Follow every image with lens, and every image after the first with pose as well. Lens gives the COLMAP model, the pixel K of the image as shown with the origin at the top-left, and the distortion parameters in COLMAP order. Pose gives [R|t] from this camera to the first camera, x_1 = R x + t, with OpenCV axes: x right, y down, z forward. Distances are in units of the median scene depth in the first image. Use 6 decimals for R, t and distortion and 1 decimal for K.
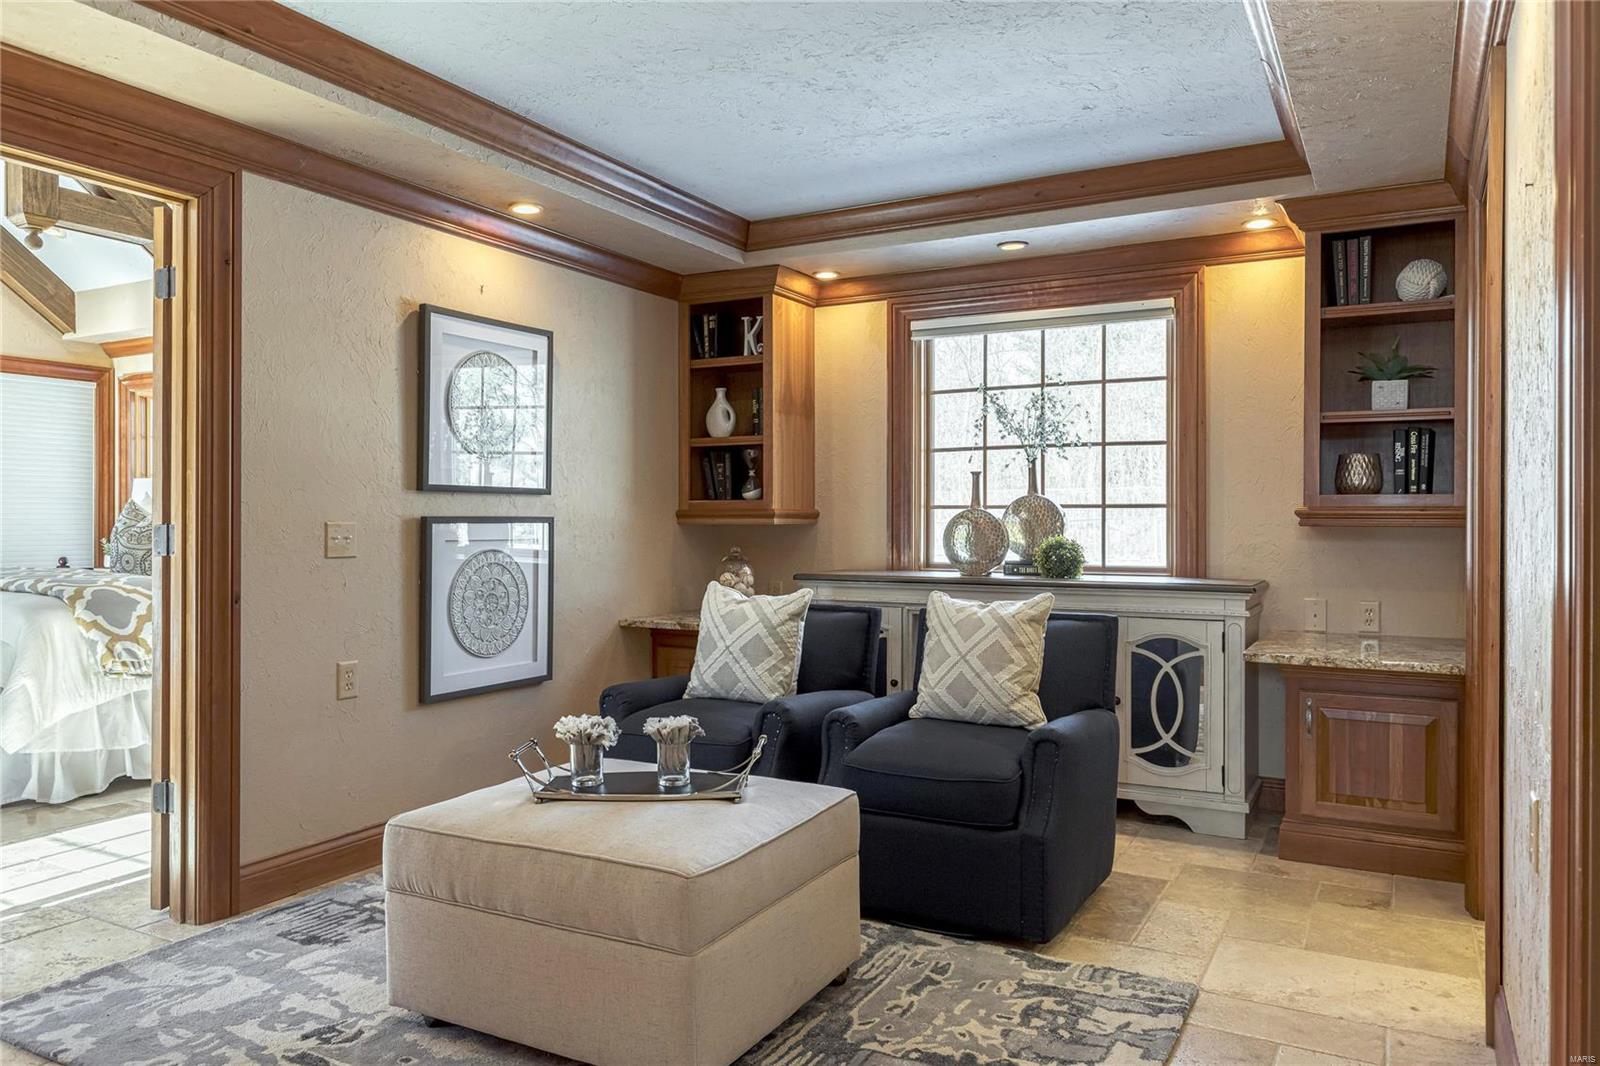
lens RADIAL K [[1108.4, 0, 800.6], [0, 1108.4, 524.5], [0, 0, 1]] dist [0.002502, -0.000725]
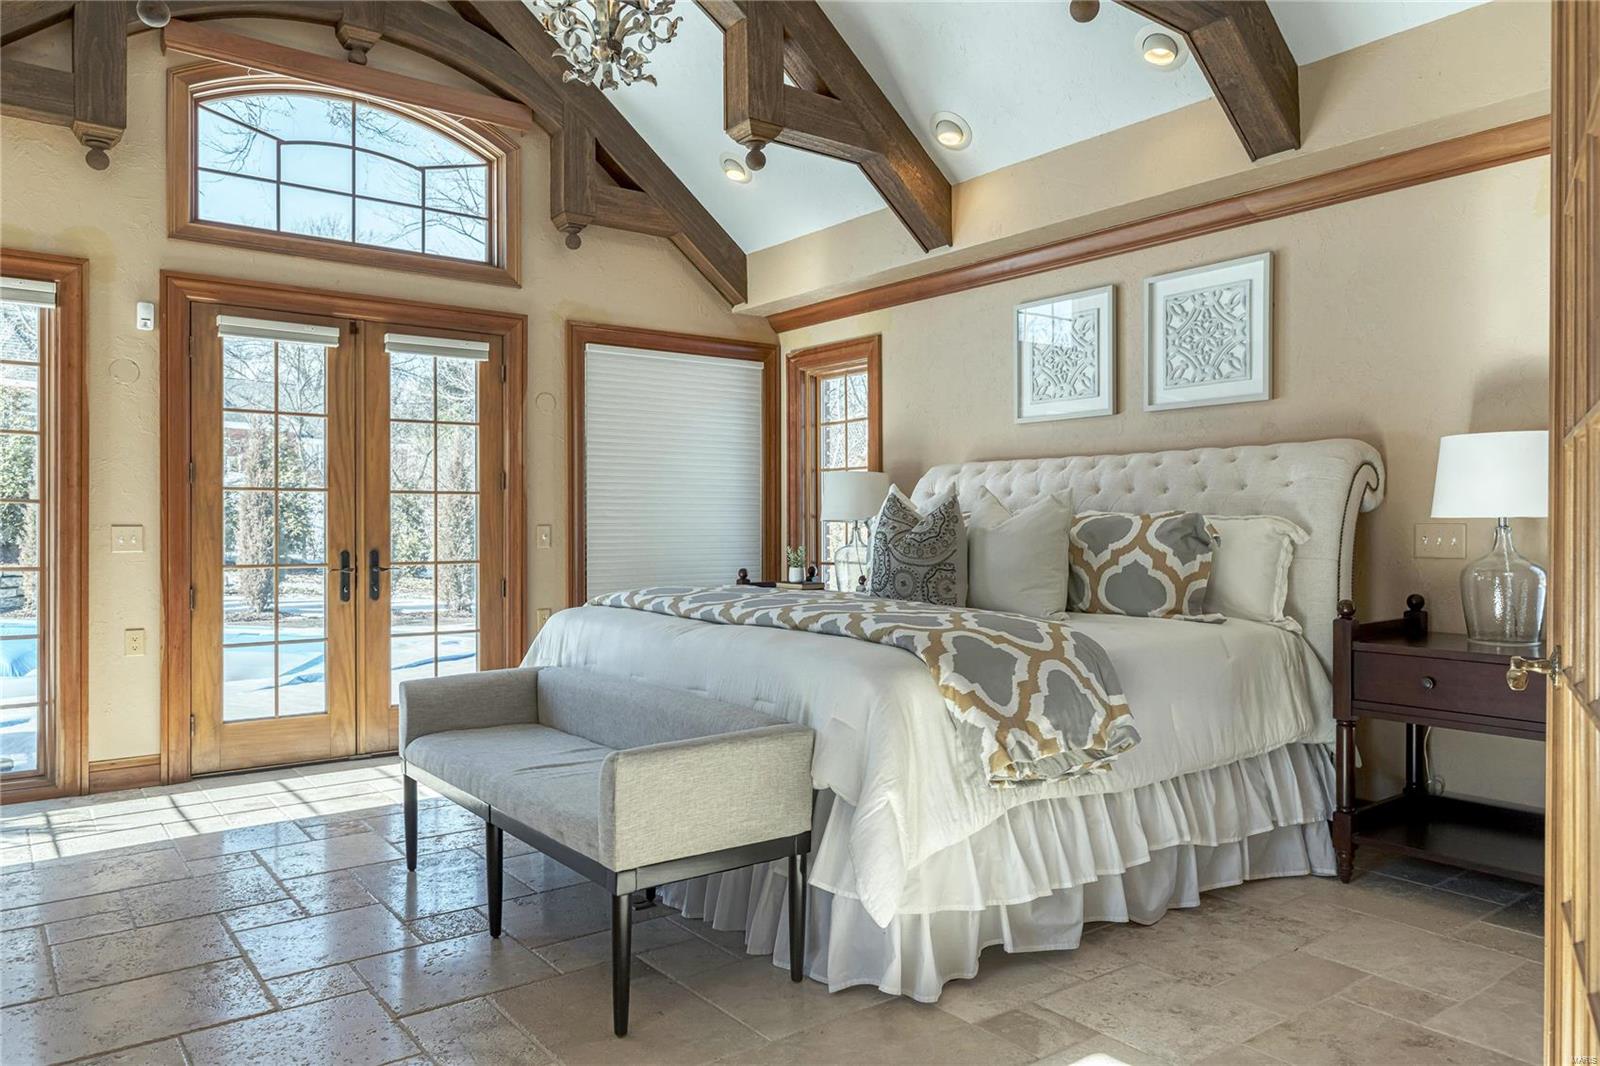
lens RADIAL K [[1108.4, 0, 799.6], [0, 1108.4, 533.9], [0, 0, 1]] dist [0.002502, -0.000725]
pose [[0.915760, 0.000343, -0.401725, -0.460697], [0.001158, 0.999993, 0.003495, 0.000136], [0.401724, -0.003665, 0.915753, 0.403062]]
